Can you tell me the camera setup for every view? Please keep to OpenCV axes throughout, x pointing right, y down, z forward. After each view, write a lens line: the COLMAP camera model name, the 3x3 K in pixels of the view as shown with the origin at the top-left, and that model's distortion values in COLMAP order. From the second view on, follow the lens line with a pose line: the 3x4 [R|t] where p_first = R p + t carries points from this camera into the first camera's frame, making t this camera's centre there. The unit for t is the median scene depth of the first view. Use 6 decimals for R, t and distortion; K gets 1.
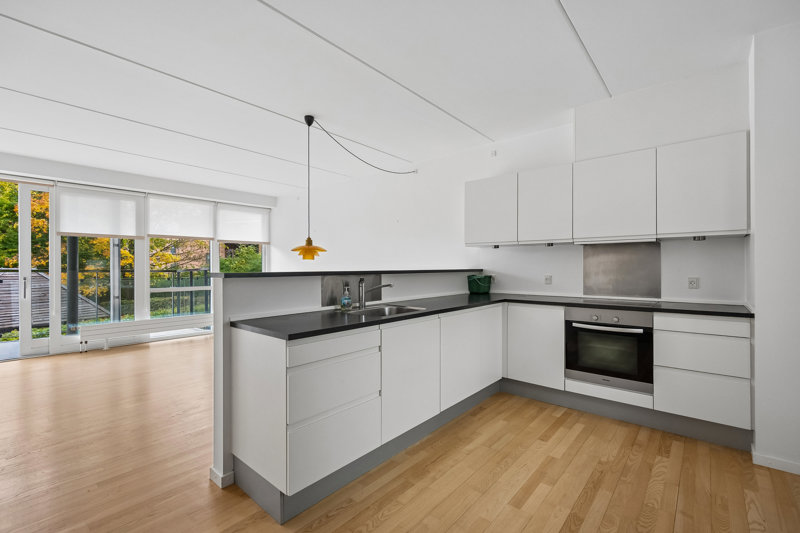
lens RADIAL K [[349.3, 0, 400.0], [0, 349.3, 266.5], [0, 0, 1]] dist [0.000736, 0.000012]
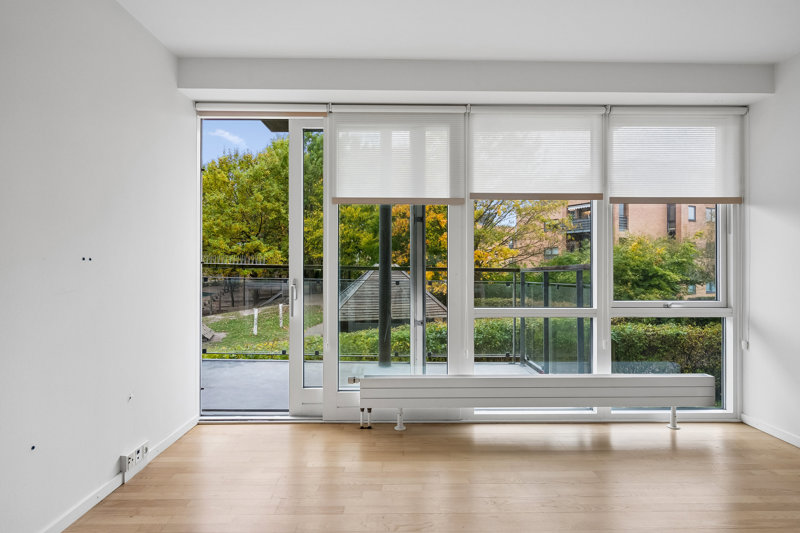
lens RADIAL K [[402.8, 0, 403.3], [0, 402.8, 262.6], [0, 0, 1]] dist [-0.001739, -0.001142]
pose [[0.670286, 0.000957, -0.742102, -0.716440], [-0.001957, 0.999998, -0.000478, 0.003024], [0.742100, 0.001773, 0.670287, 1.073683]]
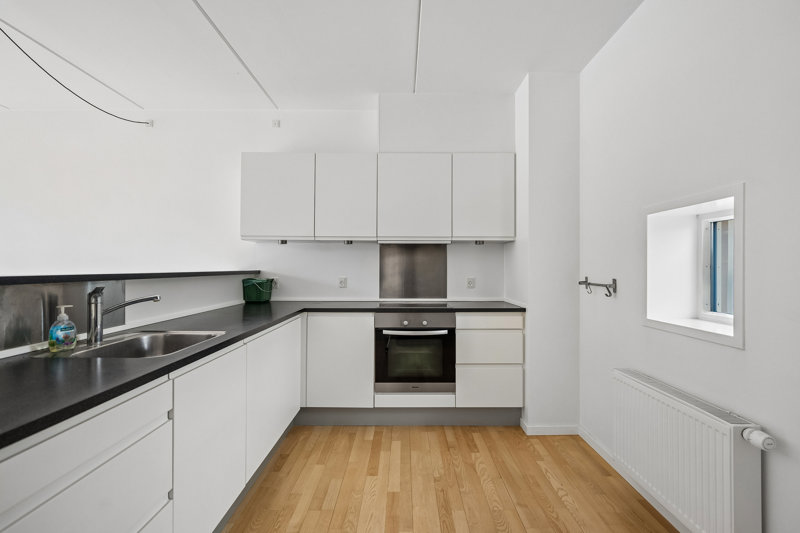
lens RADIAL K [[391.7, 0, 400.0], [0, 391.7, 266.5], [0, 0, 1]] dist [-0.000737, 0.000011]
pose [[0.755614, 0.006157, 0.654988, -0.131694], [-0.004569, 0.999981, -0.004130, 0.001020], [-0.655001, 0.000128, 0.755628, 0.203777]]
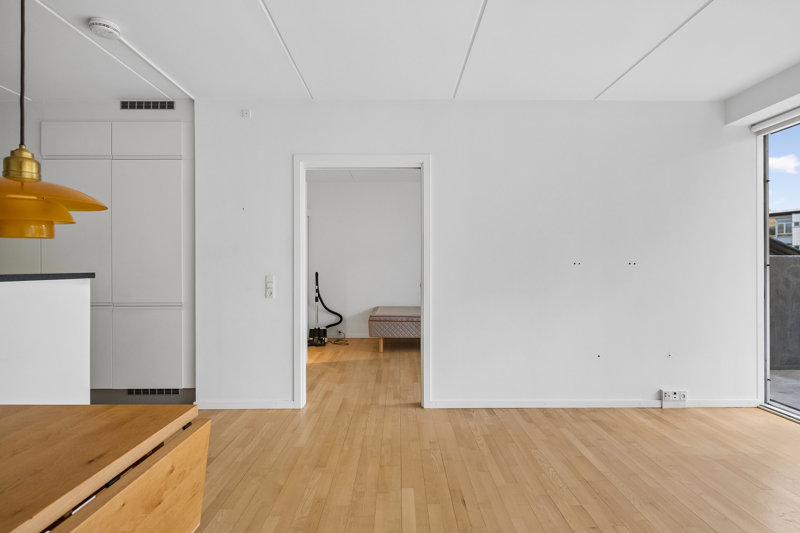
lens RADIAL K [[402.8, 0, 403.3], [0, 402.8, 262.6], [0, 0, 1]] dist [-0.001739, -0.001142]
pose [[-0.742853, -0.001228, -0.669453, -0.298307], [0.002015, 0.999990, -0.004070, -0.001047], [0.669451, -0.004372, -0.742843, 1.541048]]
